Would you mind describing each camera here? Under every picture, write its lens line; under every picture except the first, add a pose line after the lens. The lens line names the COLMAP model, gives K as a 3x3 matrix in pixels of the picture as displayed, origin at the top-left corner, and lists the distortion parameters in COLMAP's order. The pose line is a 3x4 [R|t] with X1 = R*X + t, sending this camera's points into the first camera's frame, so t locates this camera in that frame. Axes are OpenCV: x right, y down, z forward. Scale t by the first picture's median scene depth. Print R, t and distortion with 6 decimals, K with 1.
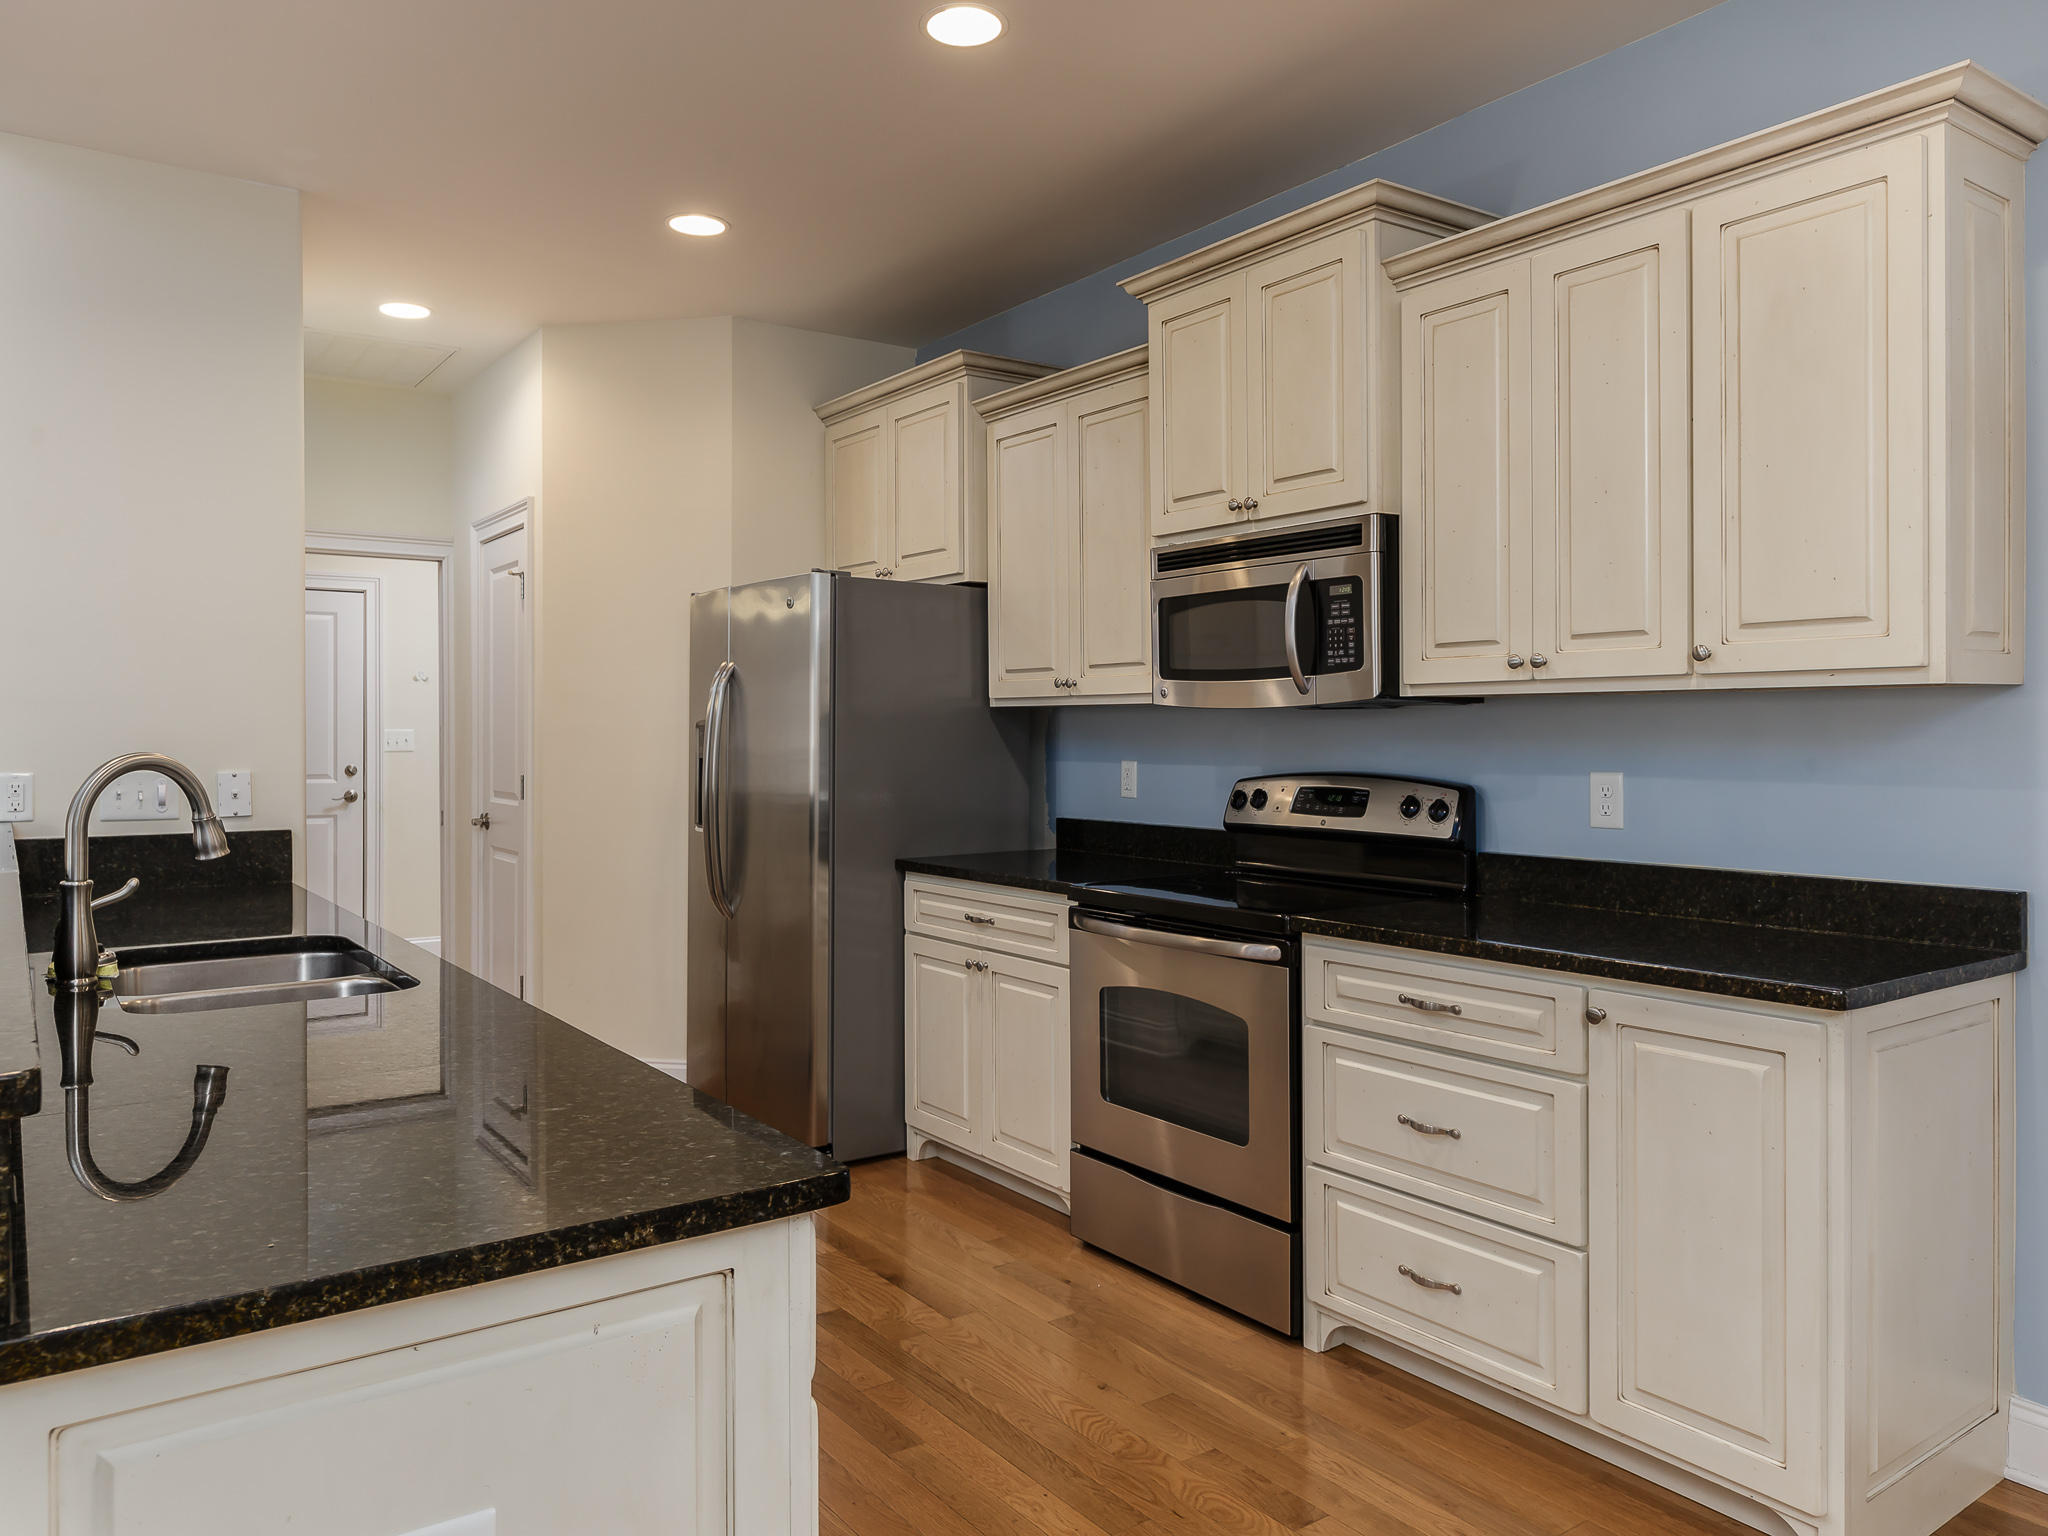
lens RADIAL K [[1437.9, 0, 991.0], [0, 1437.9, 741.0], [0, 0, 1]] dist [0.003639, -0.005625]
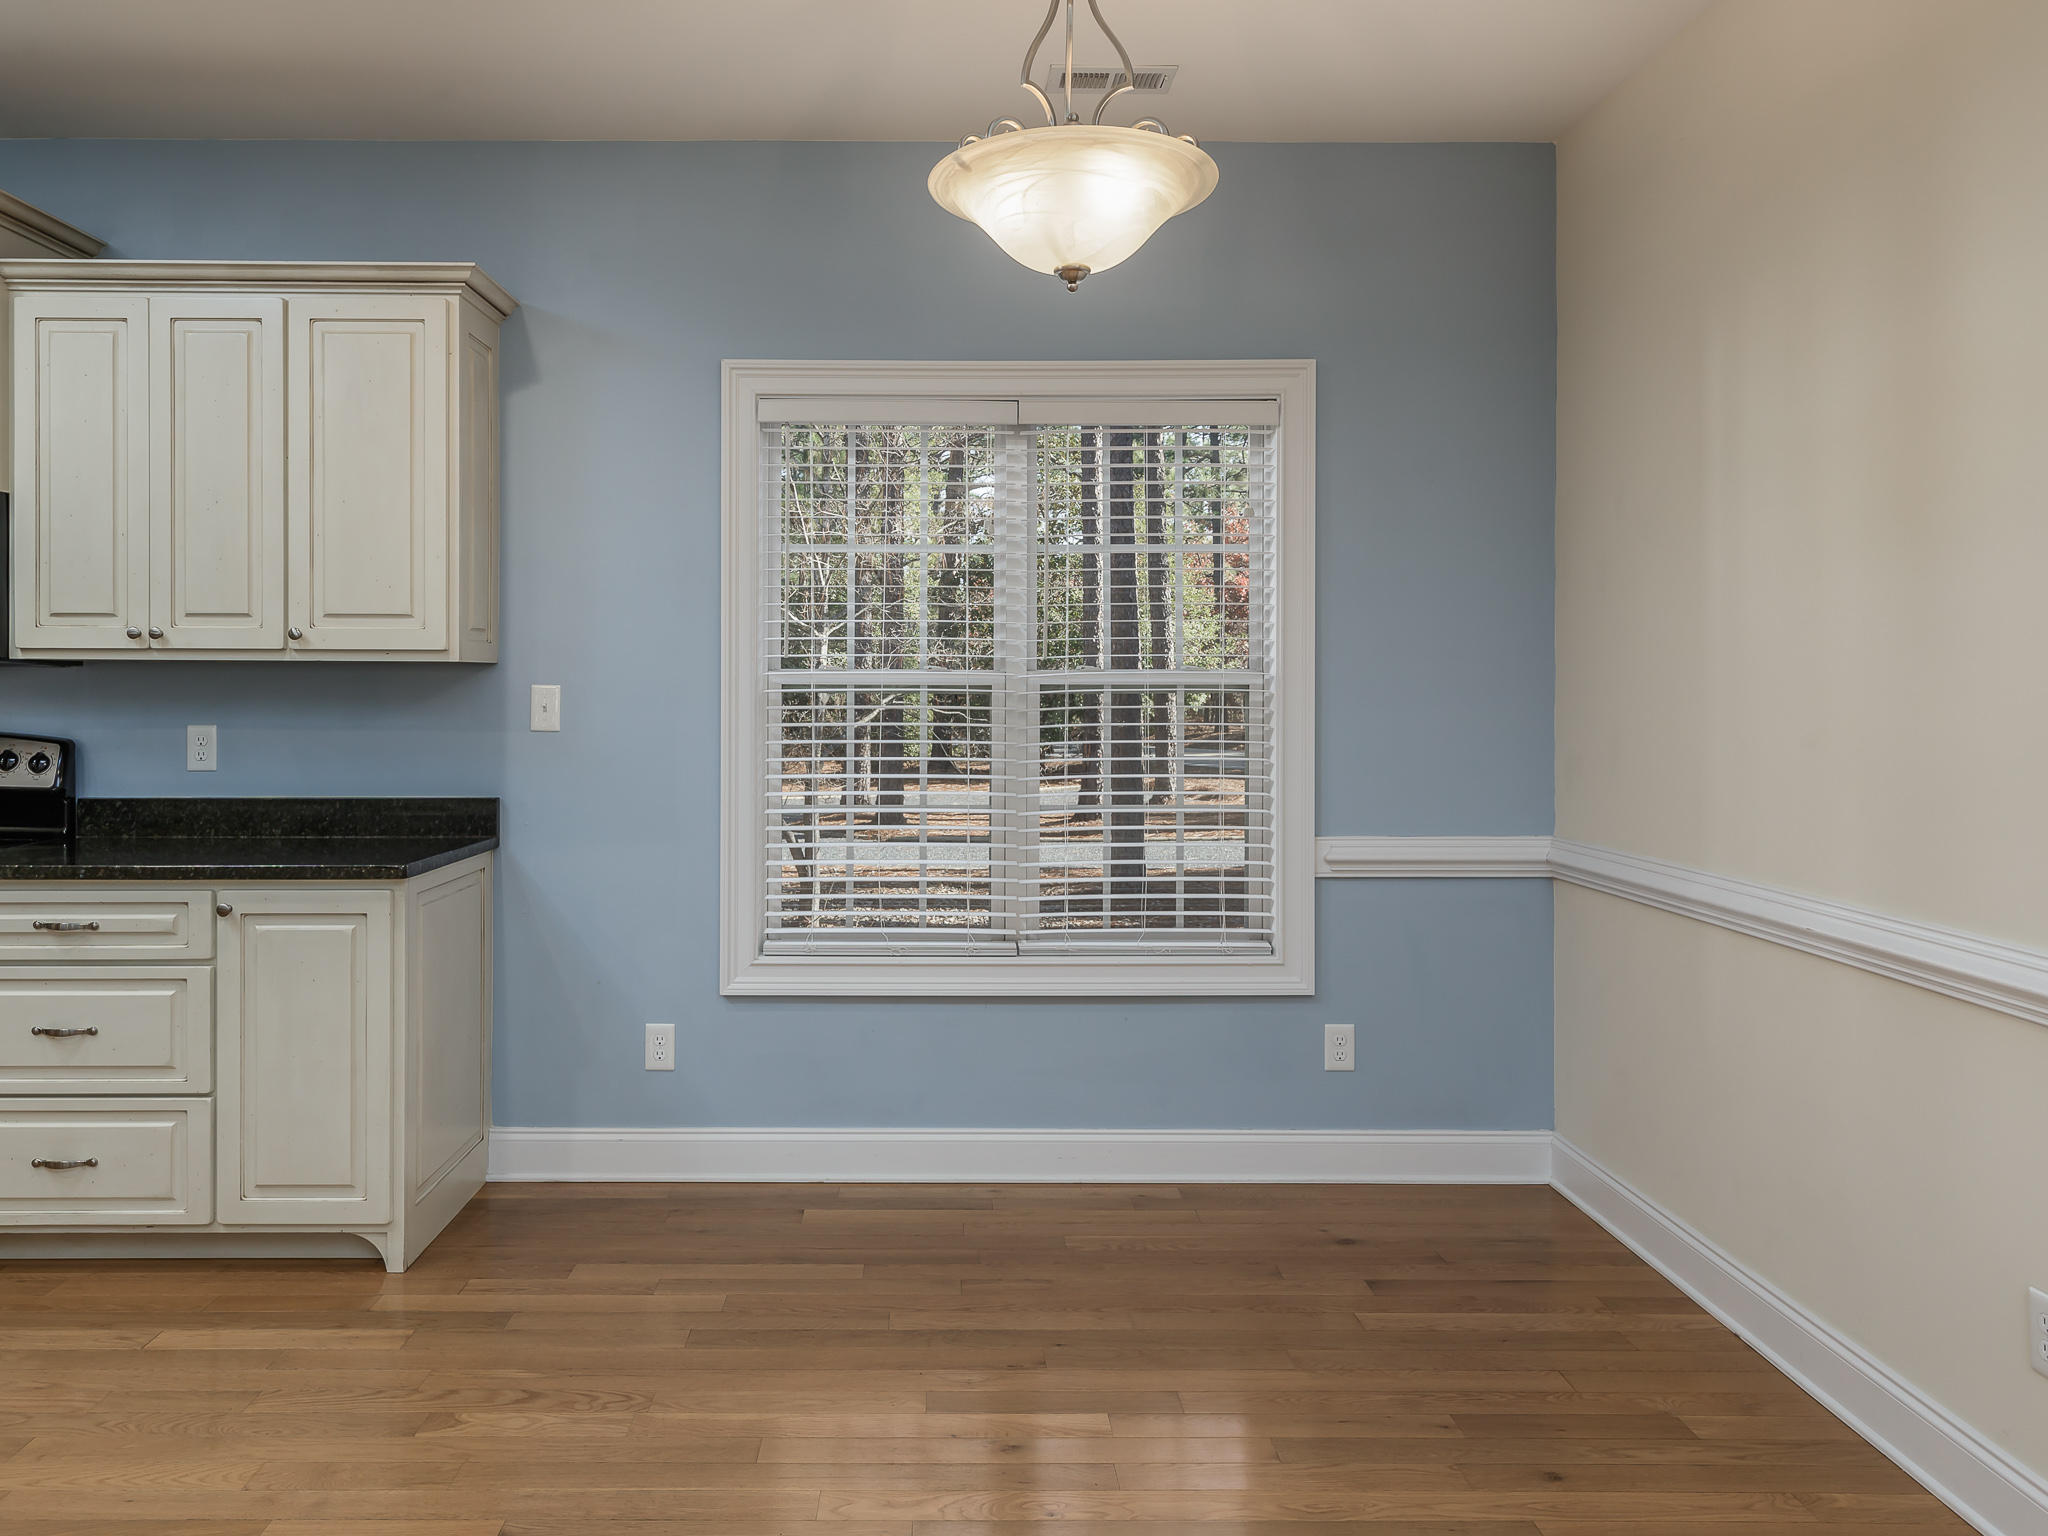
lens RADIAL K [[1483.2, 0, 960.4], [0, 1483.2, 696.7], [0, 0, 1]] dist [0.007277, 0.000278]
pose [[0.570048, 0.004564, 0.821599, -0.255531], [-0.000815, 0.999987, -0.004990, 0.003389], [-0.821611, 0.002174, 0.570045, -0.262396]]
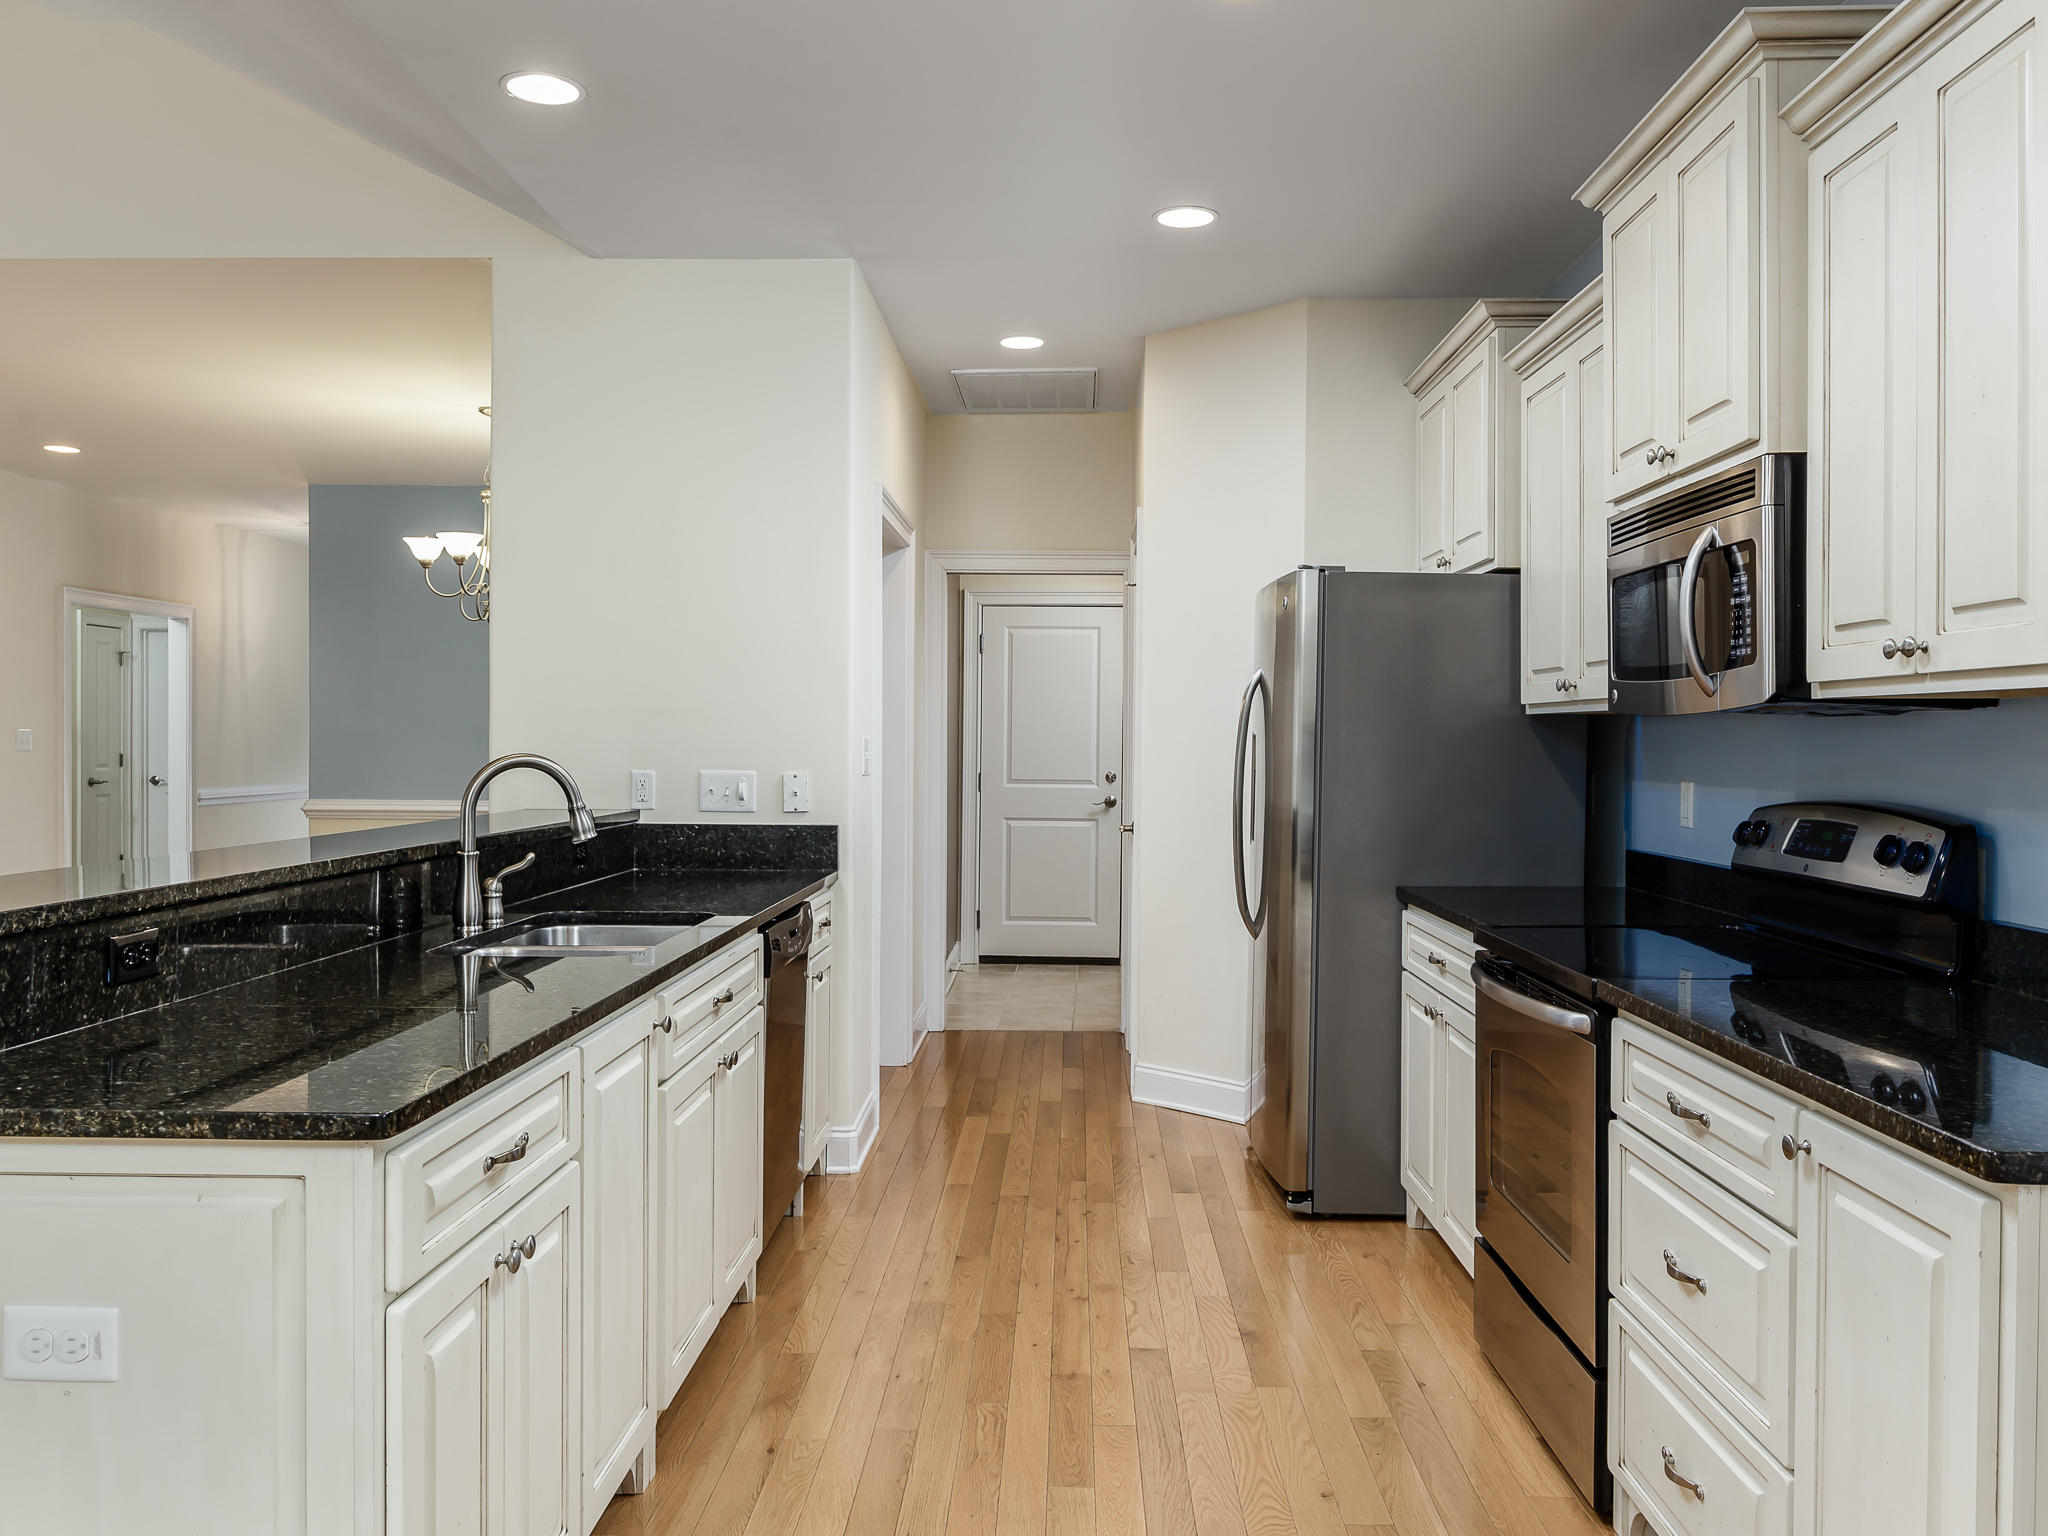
lens RADIAL K [[1561.5, 0, 1021.0], [0, 1561.5, 759.1], [0, 0, 1]] dist [-0.004231, 0.000772]
pose [[0.802289, 0.013006, -0.596794, 0.478949], [-0.010366, 0.999915, 0.007856, -0.002411], [0.596846, -0.000116, 0.802356, 0.129769]]
